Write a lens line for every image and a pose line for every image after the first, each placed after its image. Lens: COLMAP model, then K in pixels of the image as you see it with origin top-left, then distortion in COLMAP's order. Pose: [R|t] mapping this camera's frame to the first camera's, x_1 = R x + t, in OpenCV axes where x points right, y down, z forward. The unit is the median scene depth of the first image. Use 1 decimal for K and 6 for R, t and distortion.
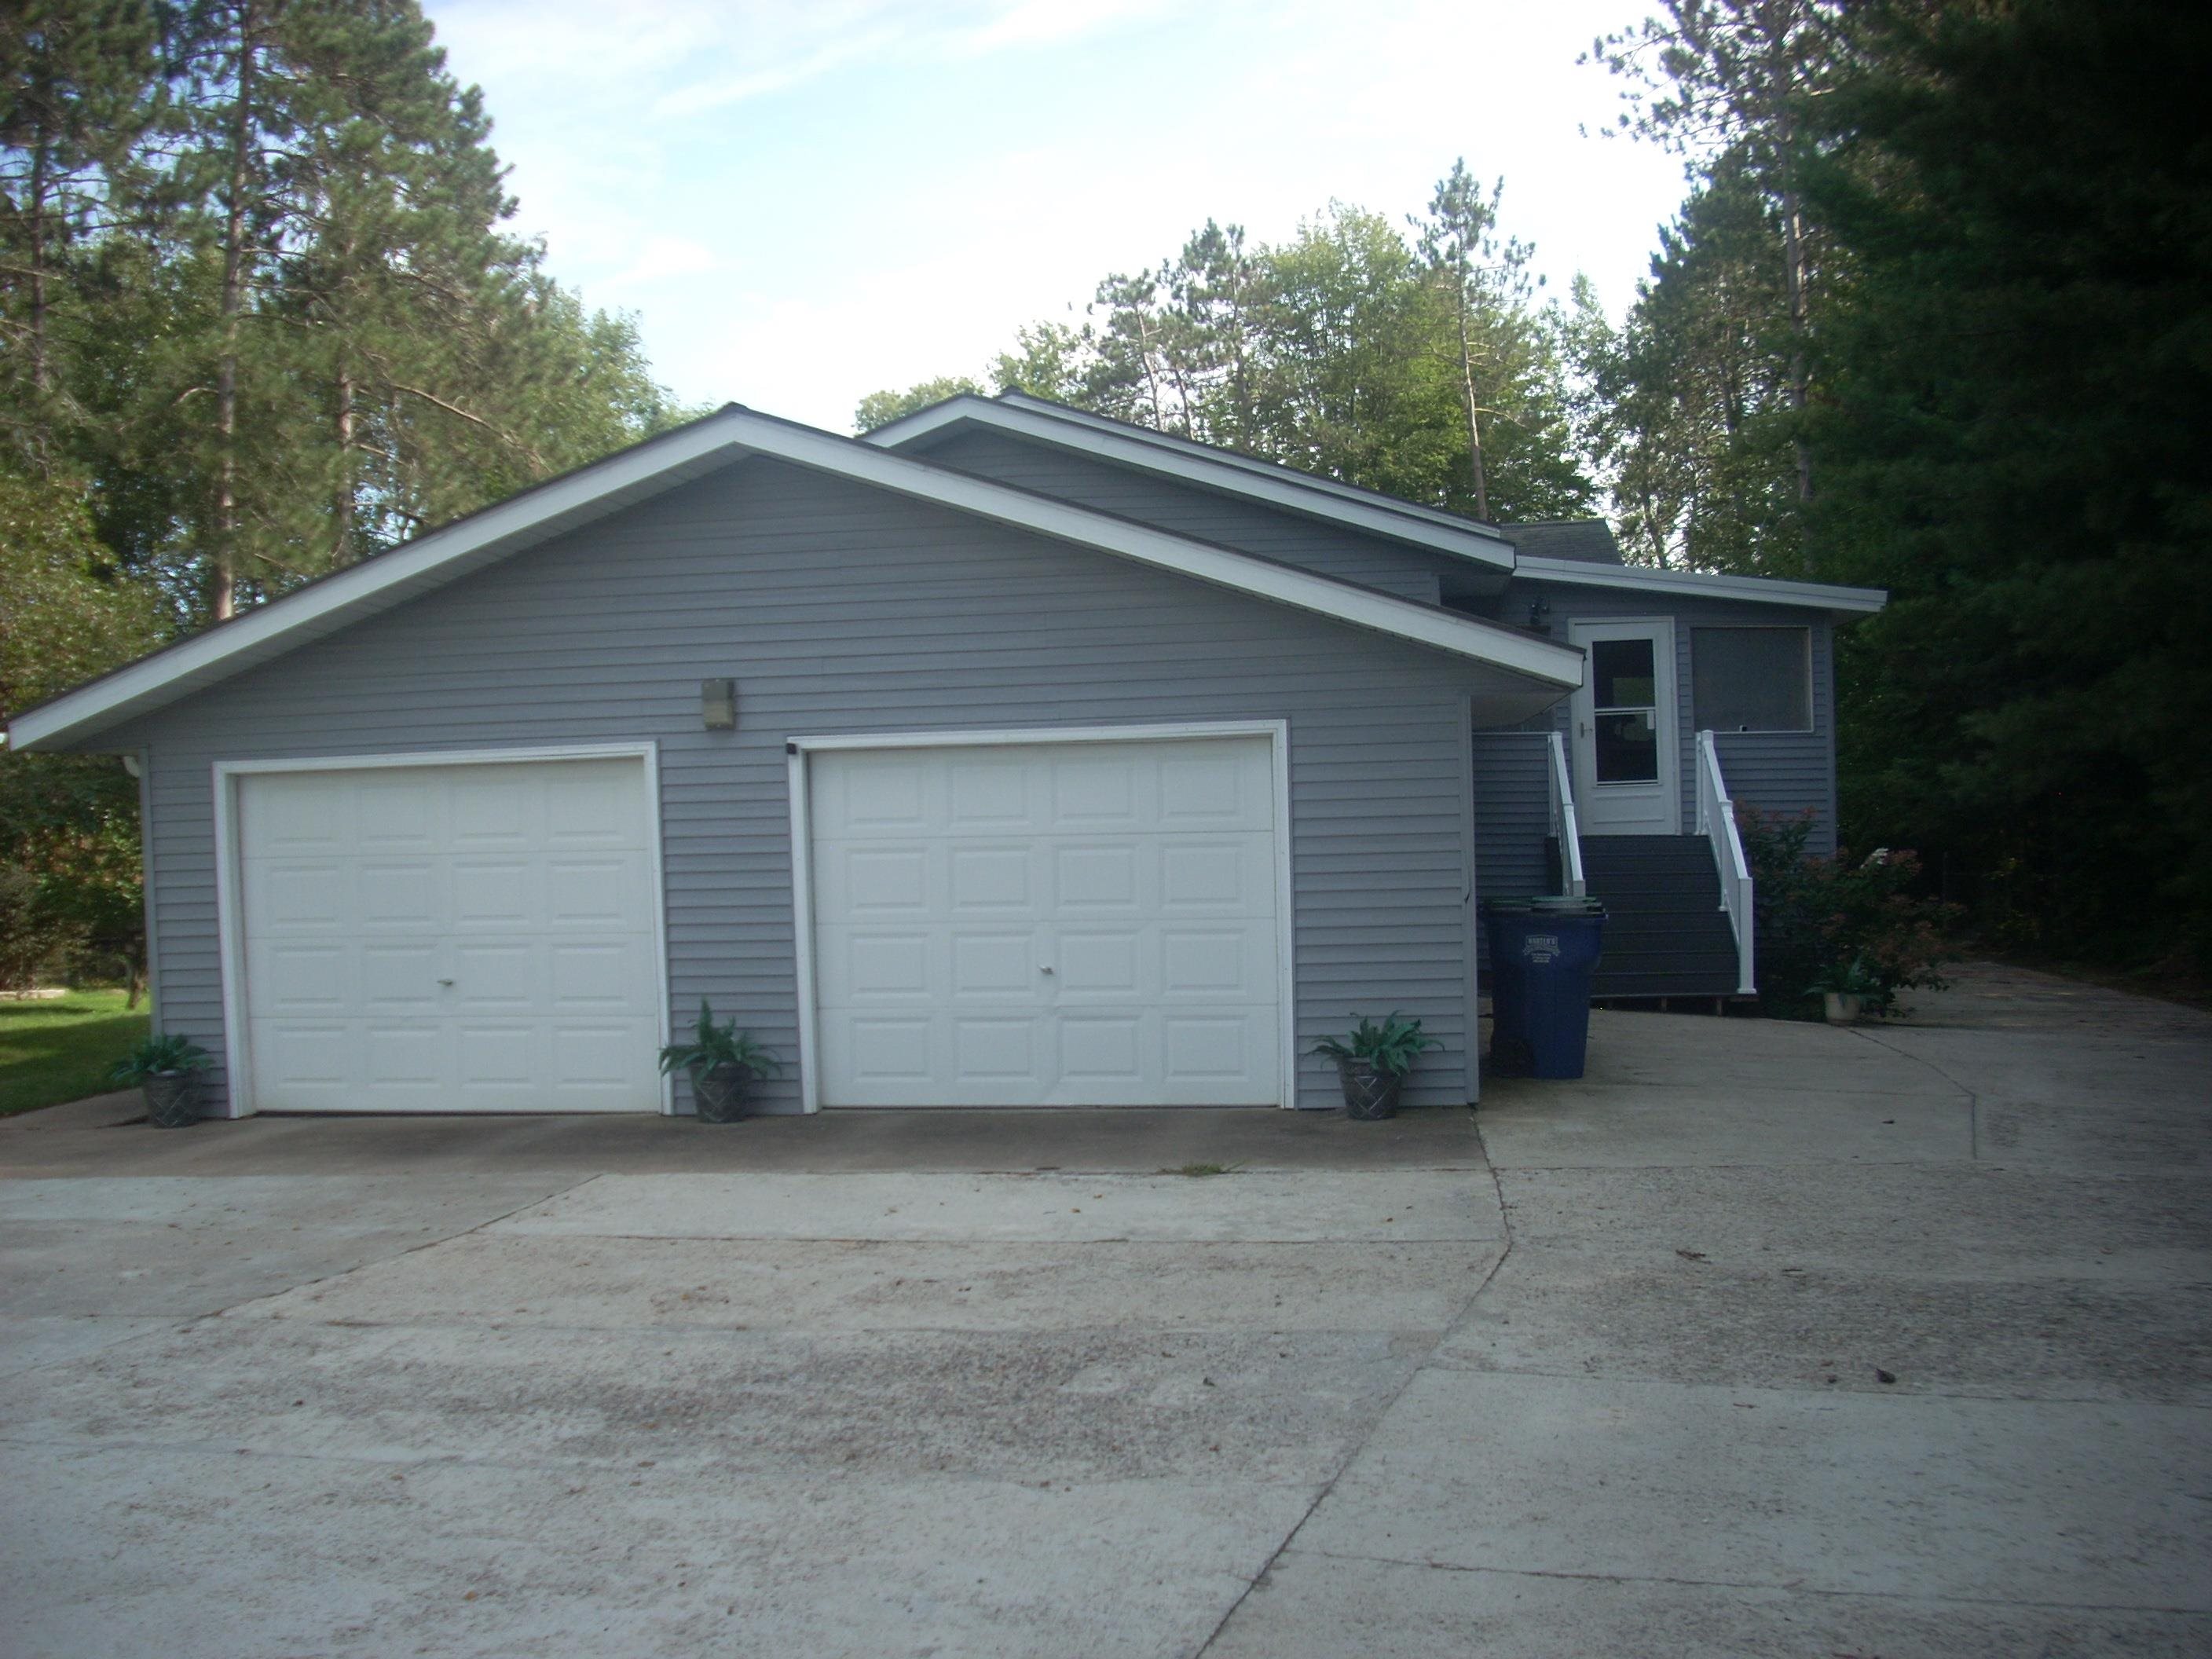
lens RADIAL K [[2334.4, 0, 1100.5], [0, 2334.4, 953.3], [0, 0, 1]] dist [-0.140001, -0.014291]
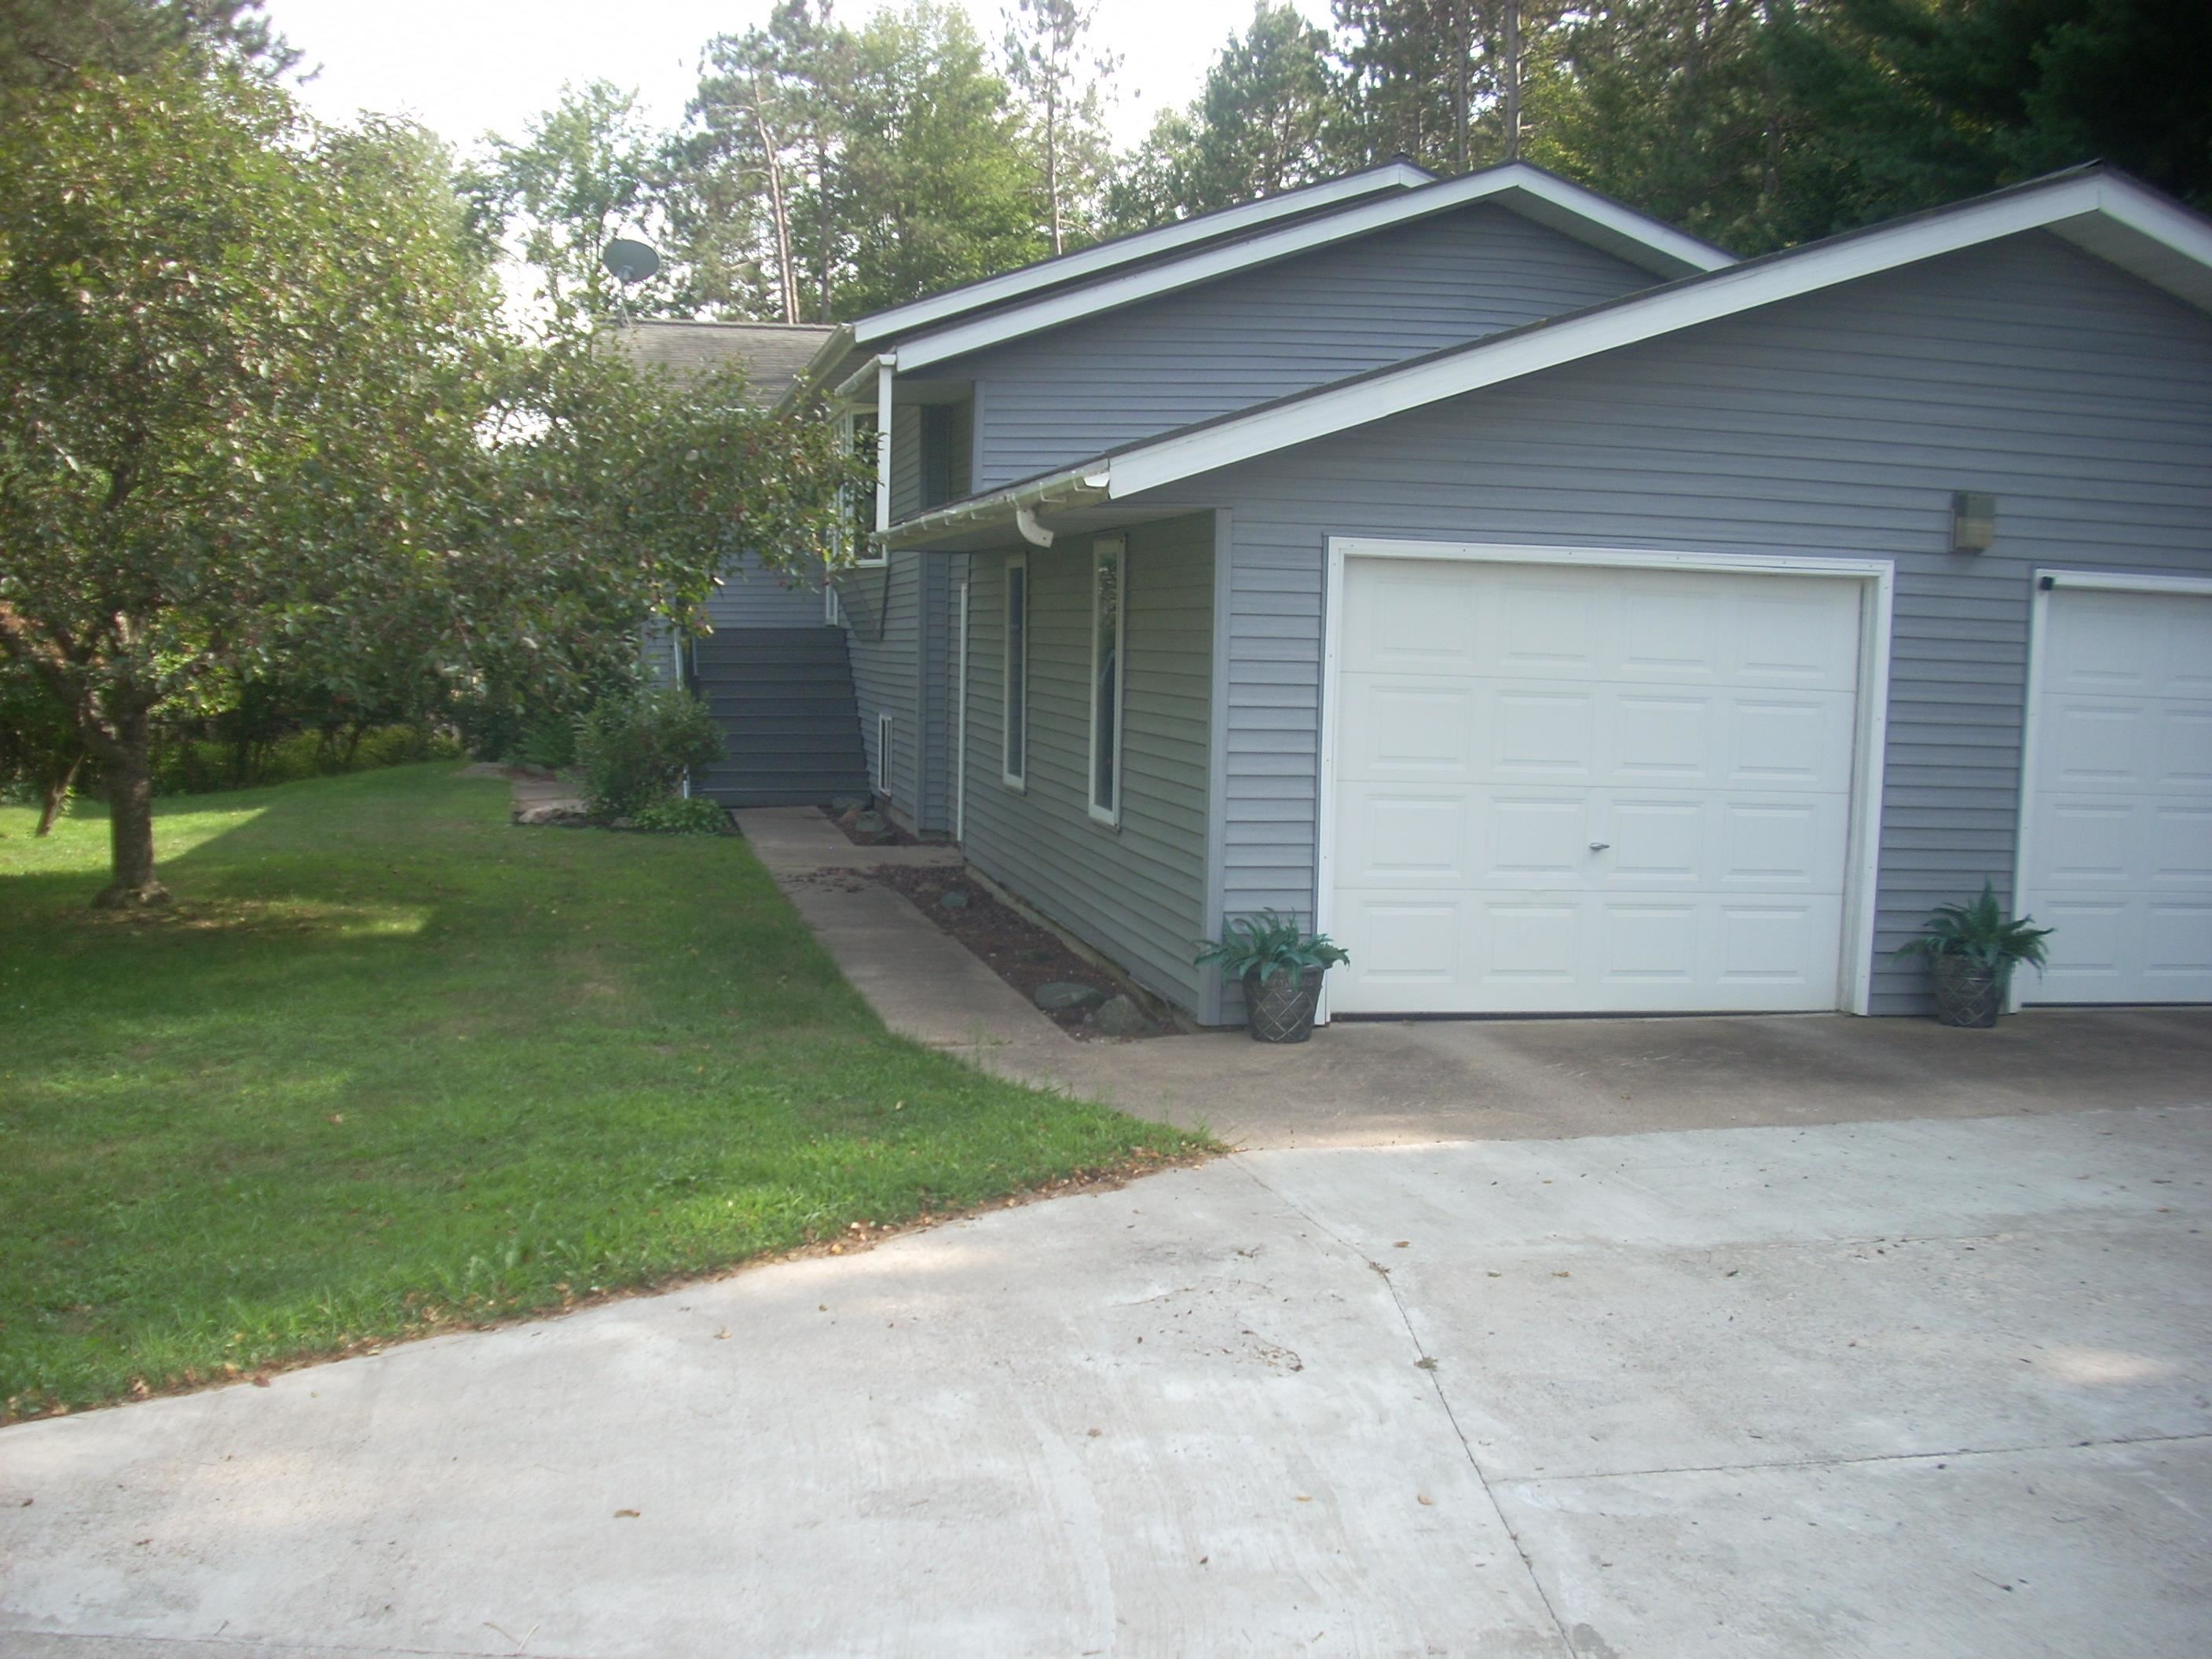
lens RADIAL K [[2354.5, 0, 1107.3], [0, 2354.5, 955.0], [0, 0, 1]] dist [-0.218983, 0.380233]
pose [[0.943044, 0.005965, 0.332614, -0.433057], [-0.031872, 0.996860, 0.072487, -0.001721], [-0.331138, -0.078960, 0.940273, 0.192137]]
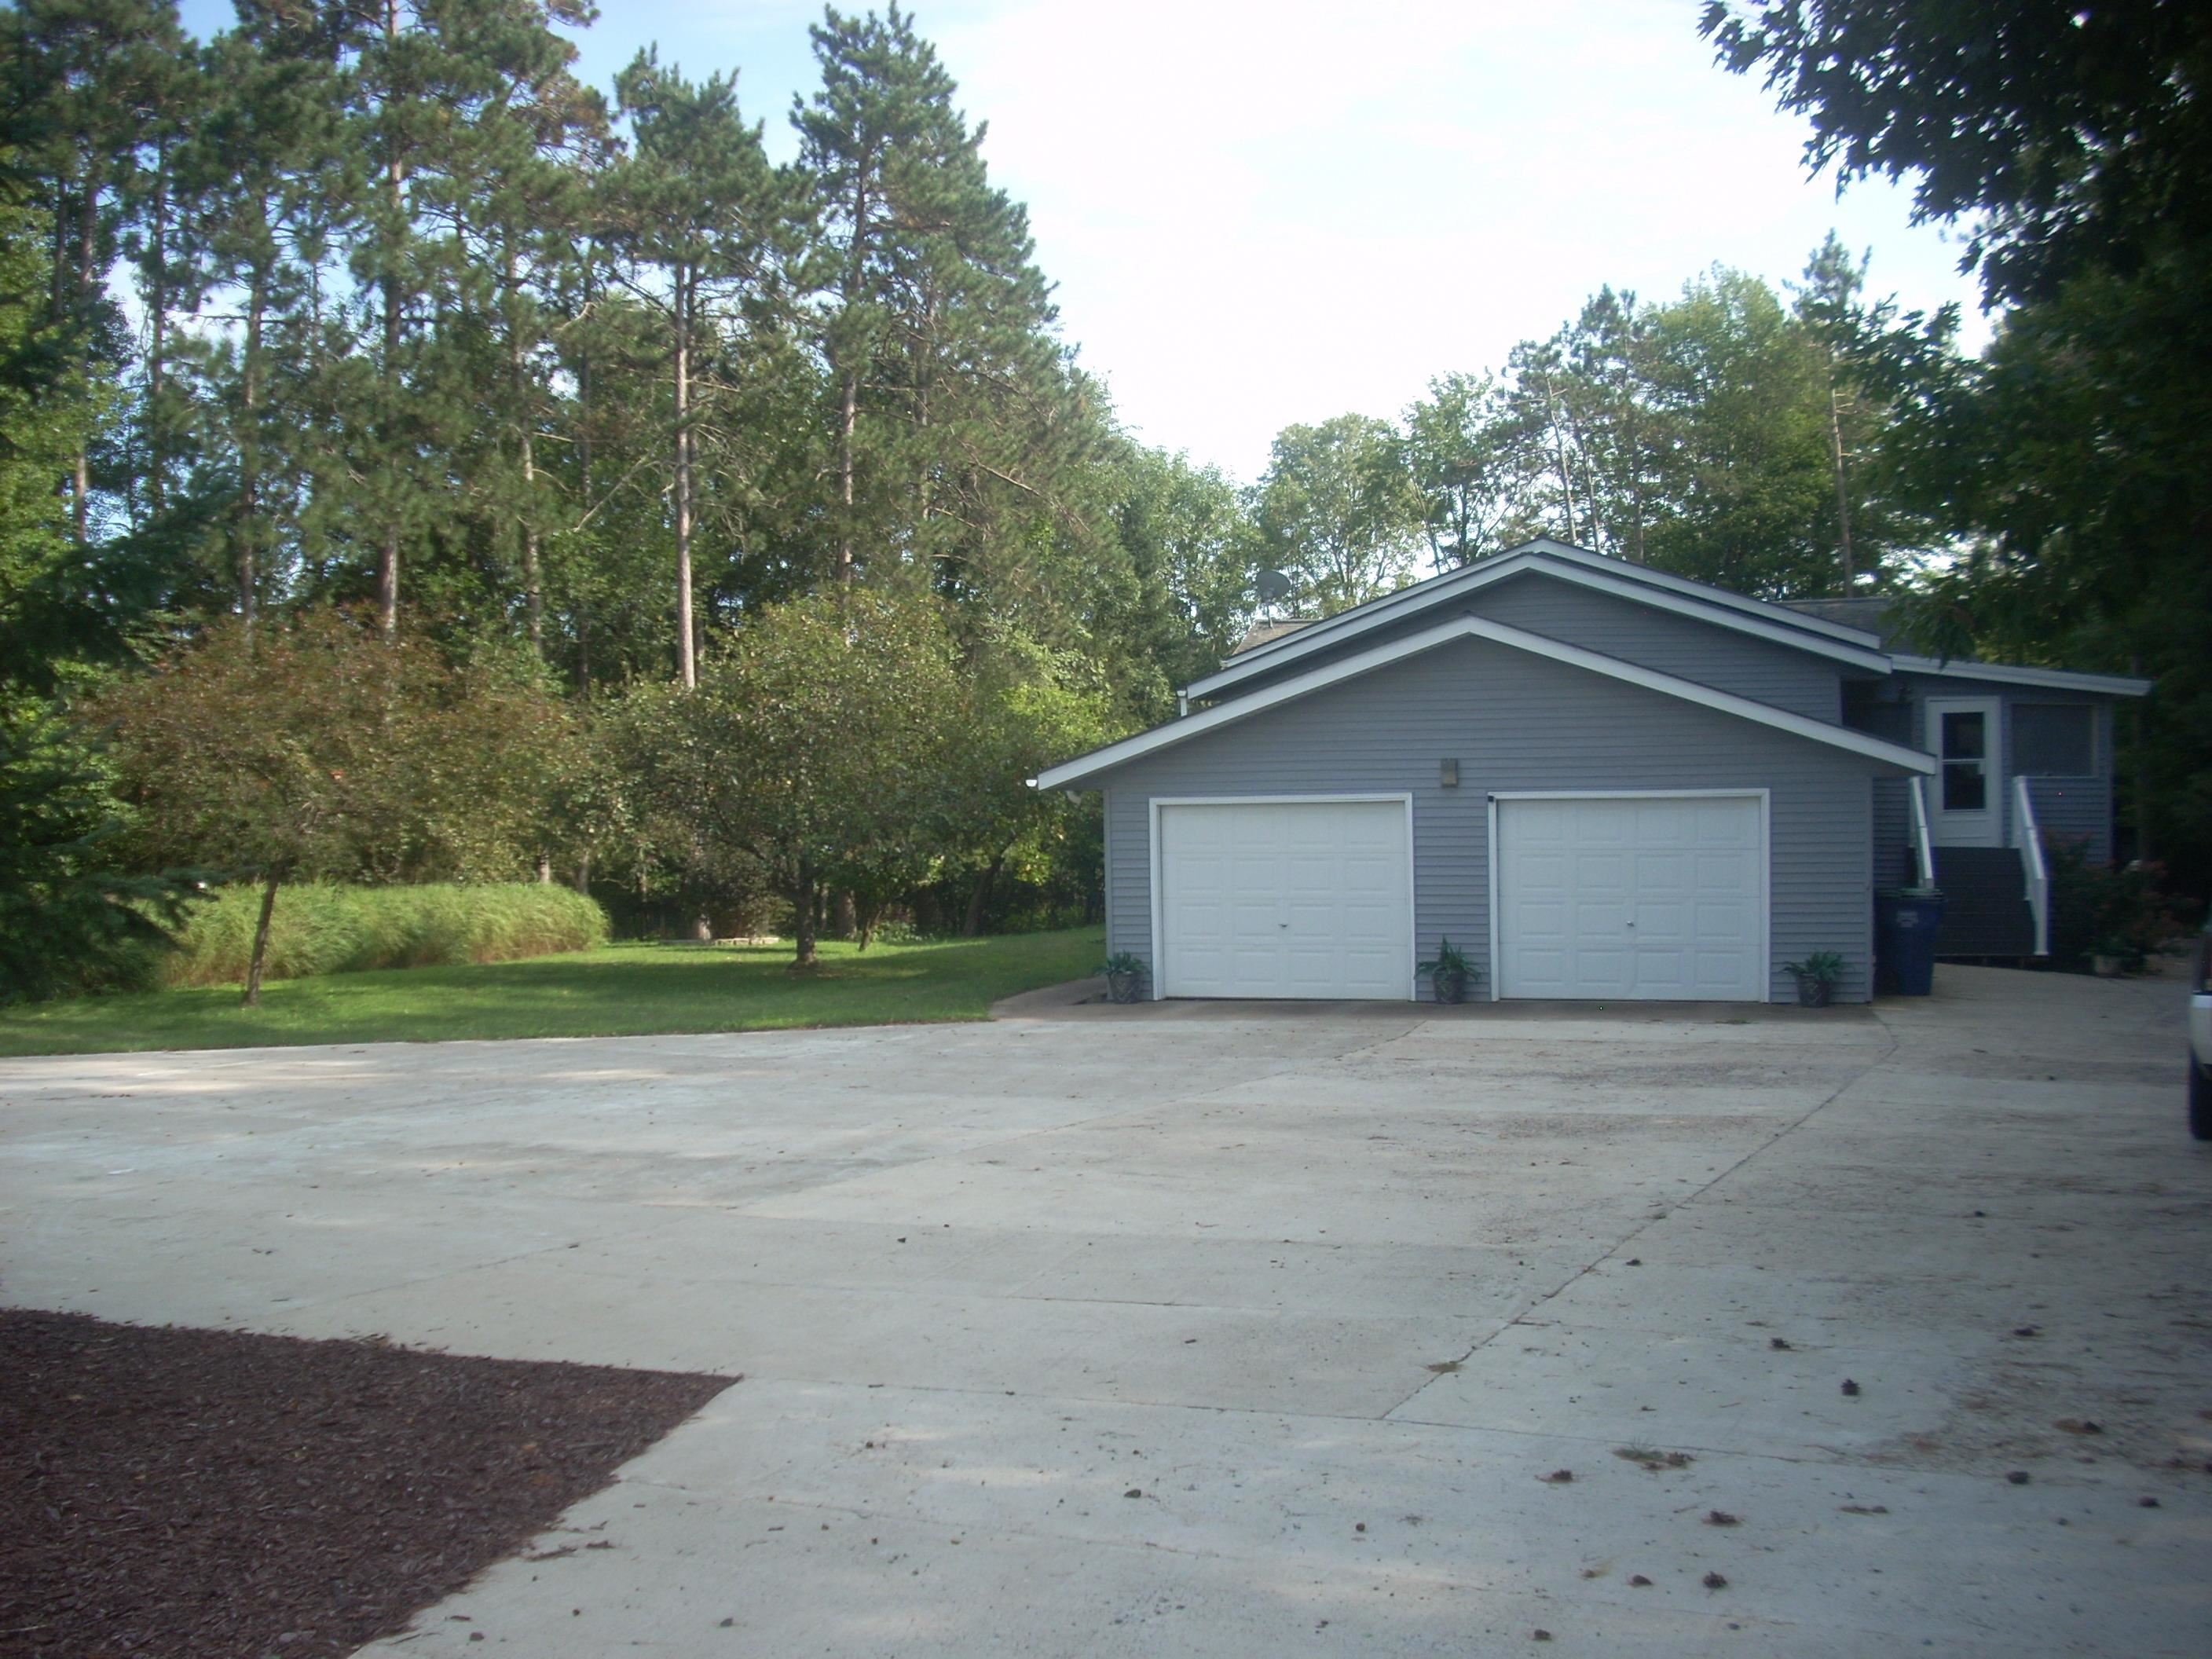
lens RADIAL K [[2354.5, 0, 1107.3], [0, 2354.5, 955.0], [0, 0, 1]] dist [-0.218983, 0.380233]
pose [[0.990400, 0.020122, -0.136761, -0.105152], [-0.018929, 0.999771, 0.010021, 0.012343], [0.136931, -0.007336, 0.990553, -0.499170]]
